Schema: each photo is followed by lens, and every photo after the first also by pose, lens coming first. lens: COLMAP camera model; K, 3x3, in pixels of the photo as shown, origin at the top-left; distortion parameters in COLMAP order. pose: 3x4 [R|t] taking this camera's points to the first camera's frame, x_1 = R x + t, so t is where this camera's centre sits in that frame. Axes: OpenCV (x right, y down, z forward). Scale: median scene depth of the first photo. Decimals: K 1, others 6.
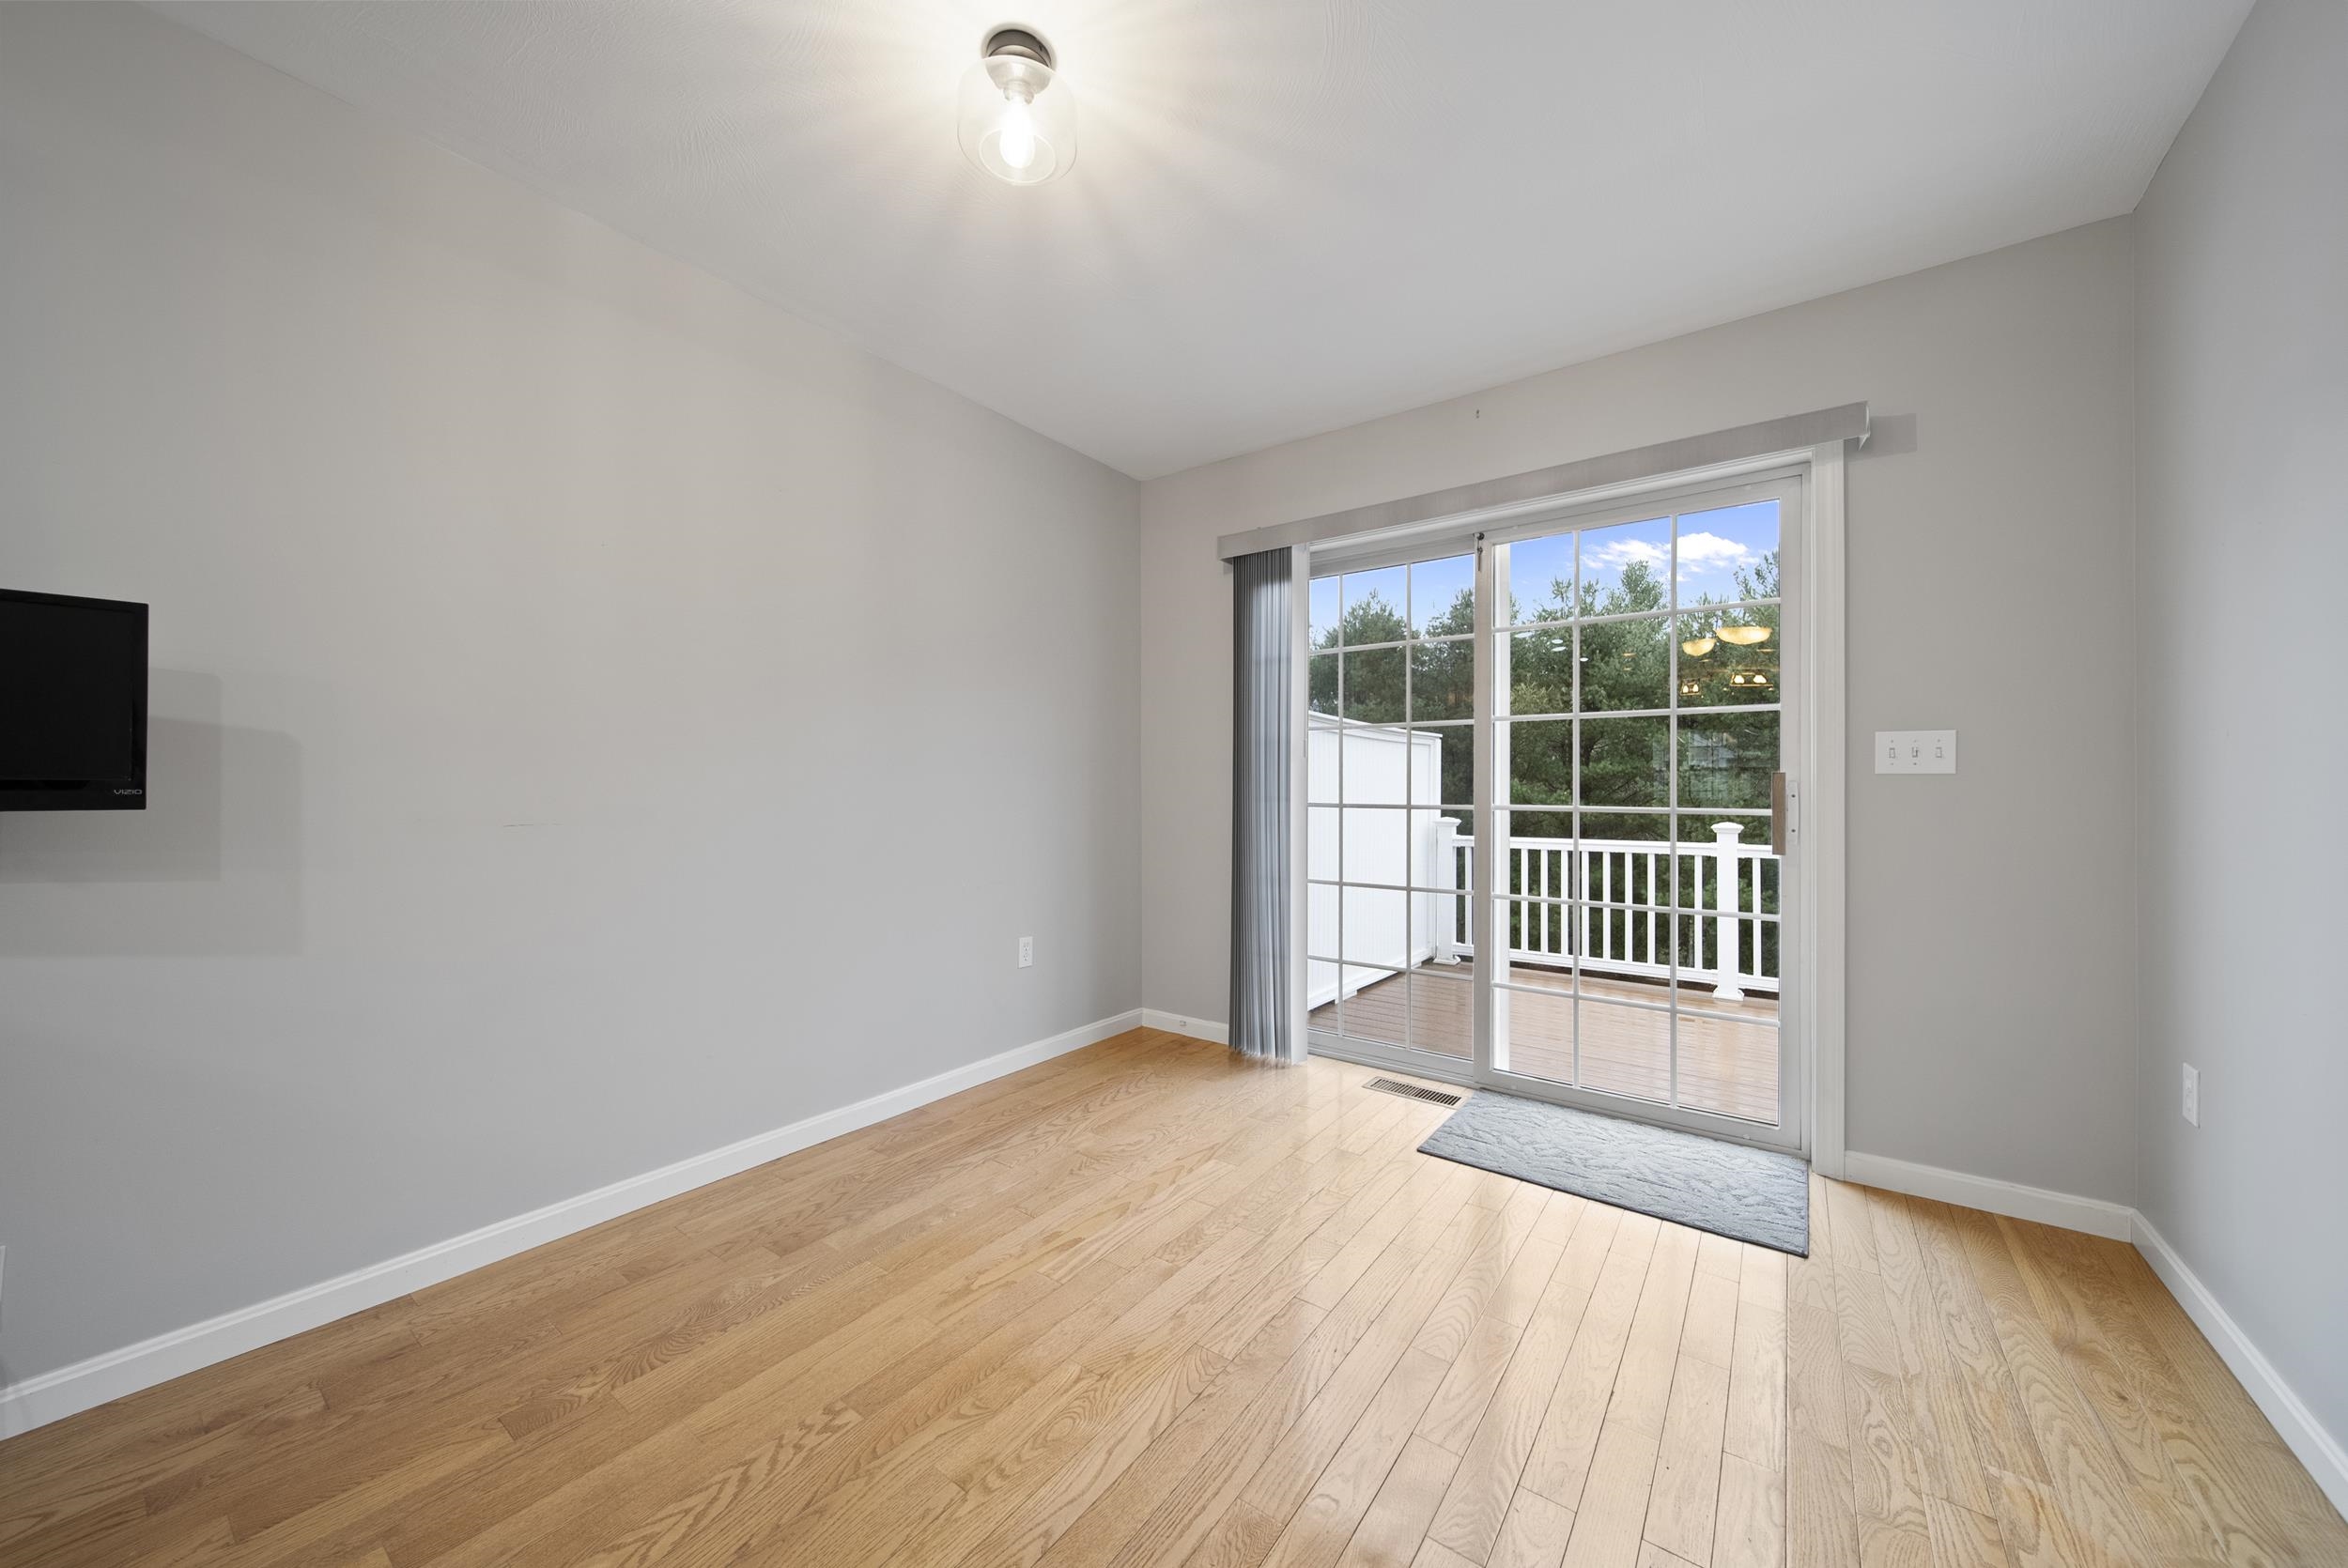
lens RADIAL K [[817.0, 0, 1179.9], [0, 817.0, 785.8], [0, 0, 1]] dist [-0.000276, -0.002189]
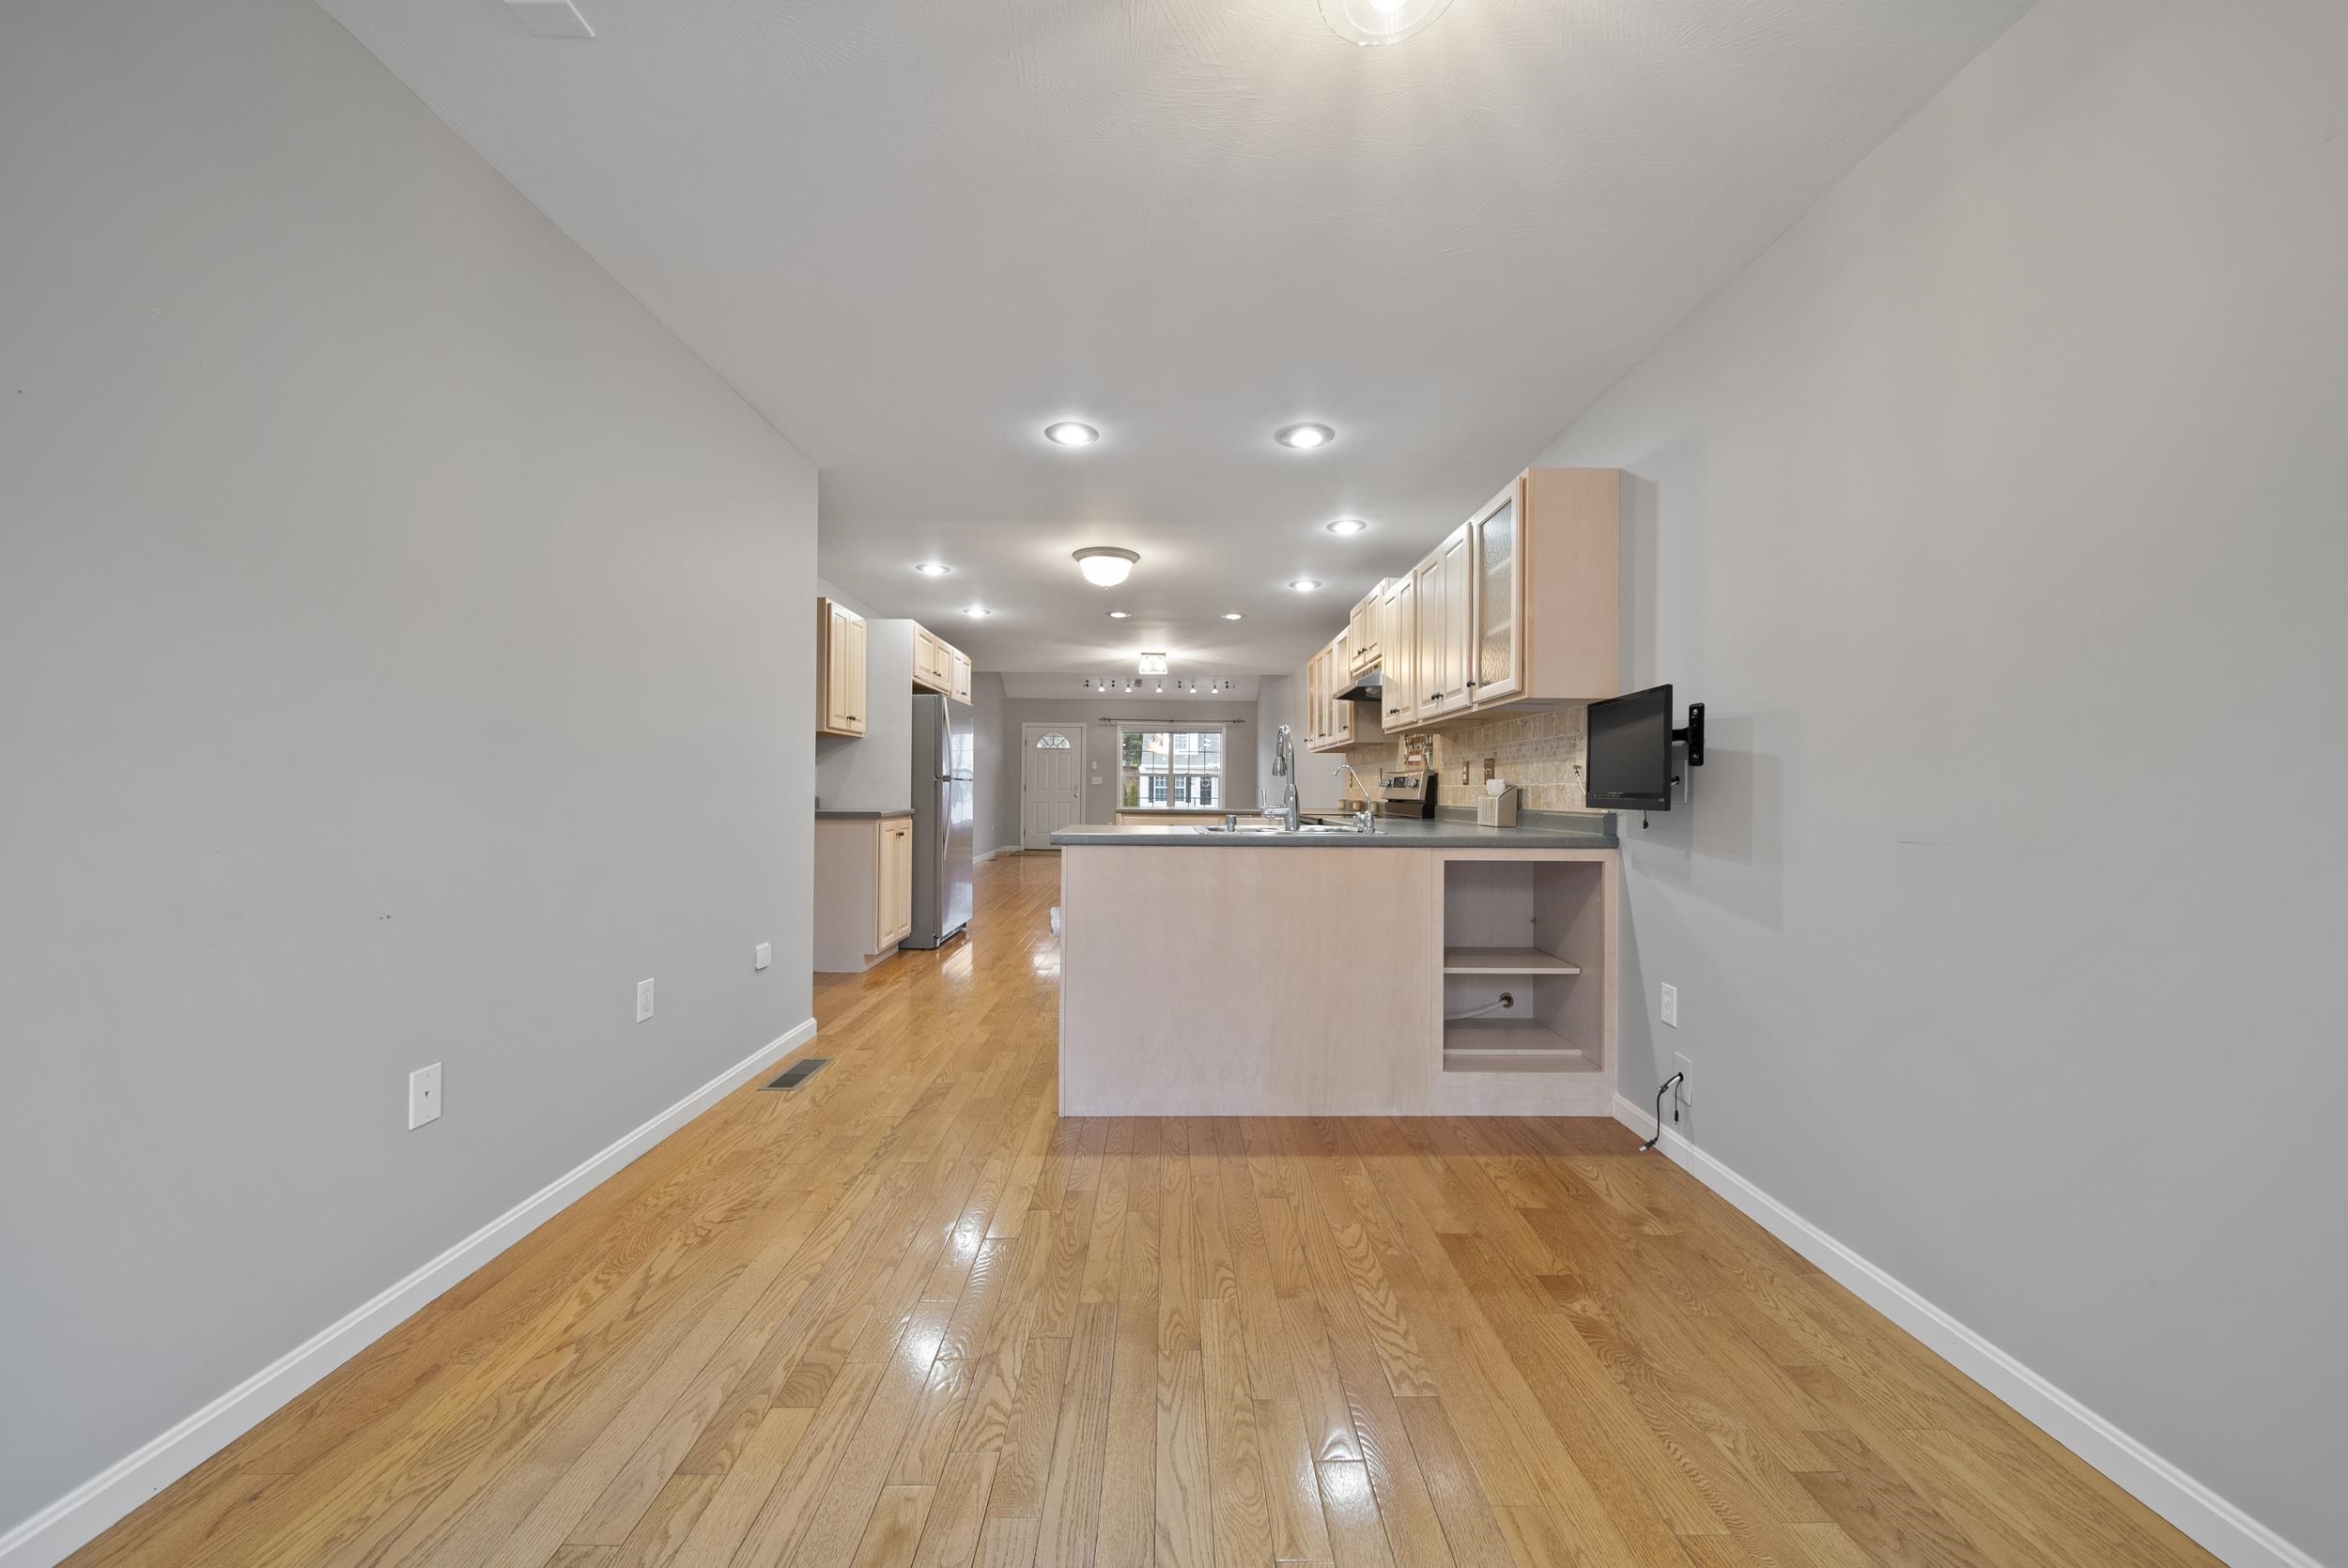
lens RADIAL K [[817.0, 0, 1179.9], [0, 817.0, 785.8], [0, 0, 1]] dist [-0.000276, -0.002189]
pose [[-0.794739, -0.012684, -0.606818, 0.512689], [-0.008663, 0.999917, -0.009554, 0.000564], [0.606889, -0.002337, -0.794783, 1.773654]]
